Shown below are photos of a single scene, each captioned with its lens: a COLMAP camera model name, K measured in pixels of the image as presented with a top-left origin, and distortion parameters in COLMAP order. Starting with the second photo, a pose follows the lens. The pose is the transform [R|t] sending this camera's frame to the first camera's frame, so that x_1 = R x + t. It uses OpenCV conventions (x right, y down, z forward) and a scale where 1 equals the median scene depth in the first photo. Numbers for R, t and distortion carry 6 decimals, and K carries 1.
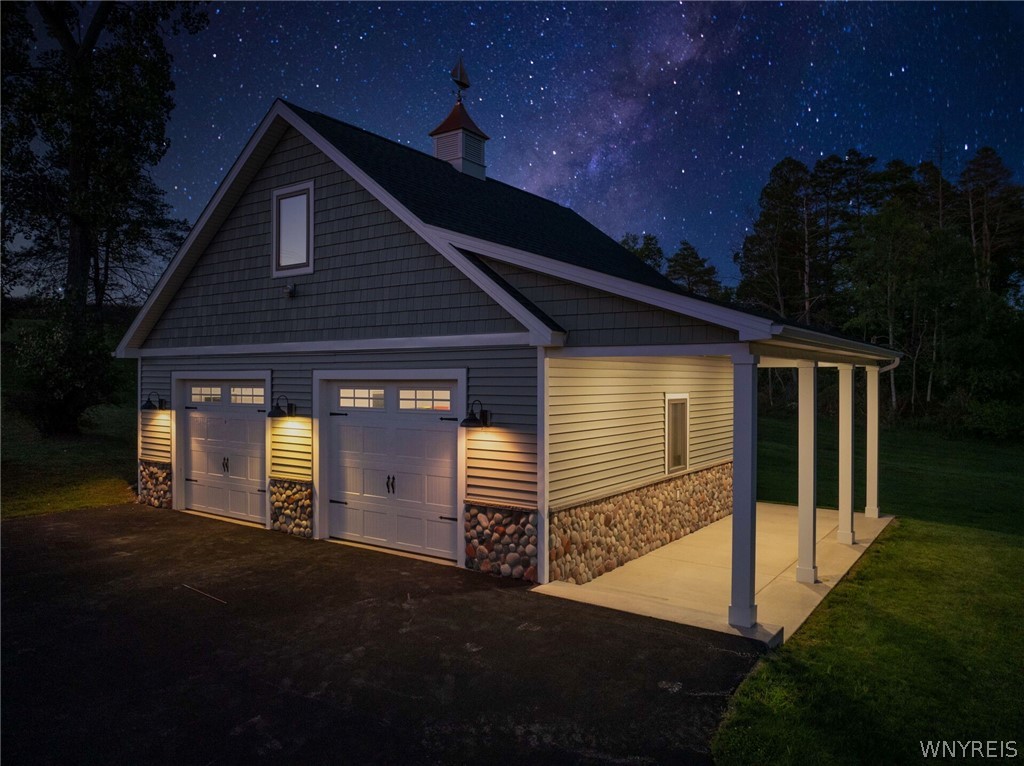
lens RADIAL K [[720.8, 0, 515.5], [0, 720.8, 381.4], [0, 0, 1]] dist [-0.044100, 0.008649]
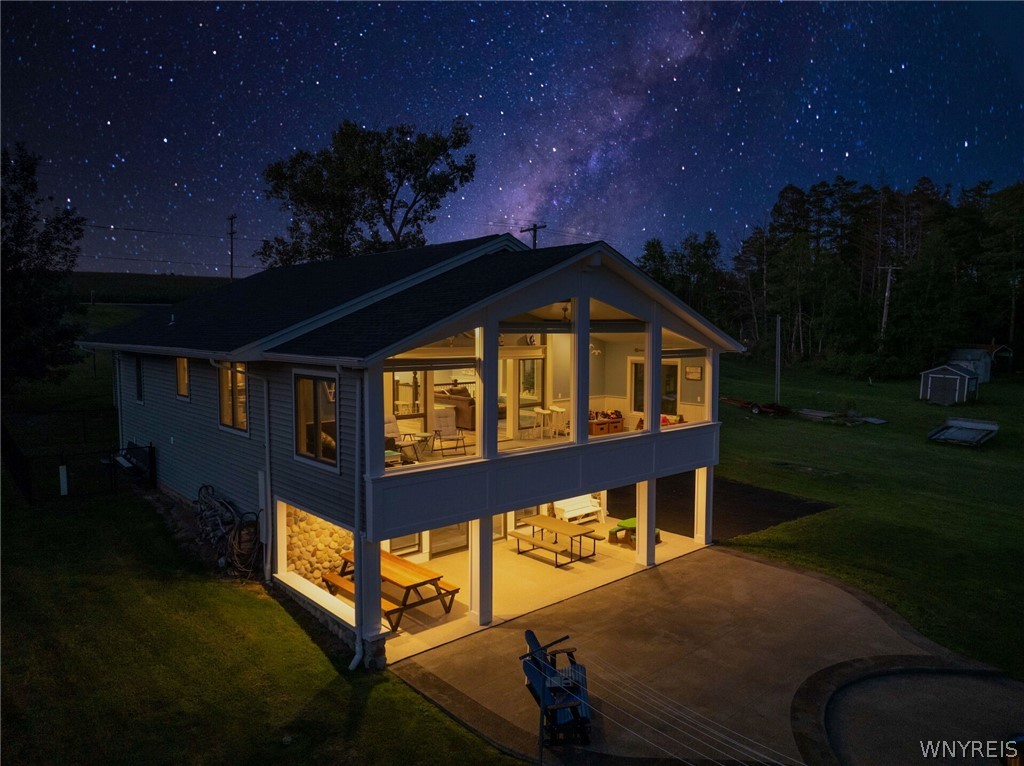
lens RADIAL K [[720.8, 0, 512.6], [0, 720.8, 380.5], [0, 0, 1]] dist [-0.044100, 0.008649]
pose [[0.974559, 0.021682, -0.223080, 0.747197], [-0.006260, 0.997555, 0.069609, -0.068579], [0.224043, -0.066442, 0.972312, -2.517701]]
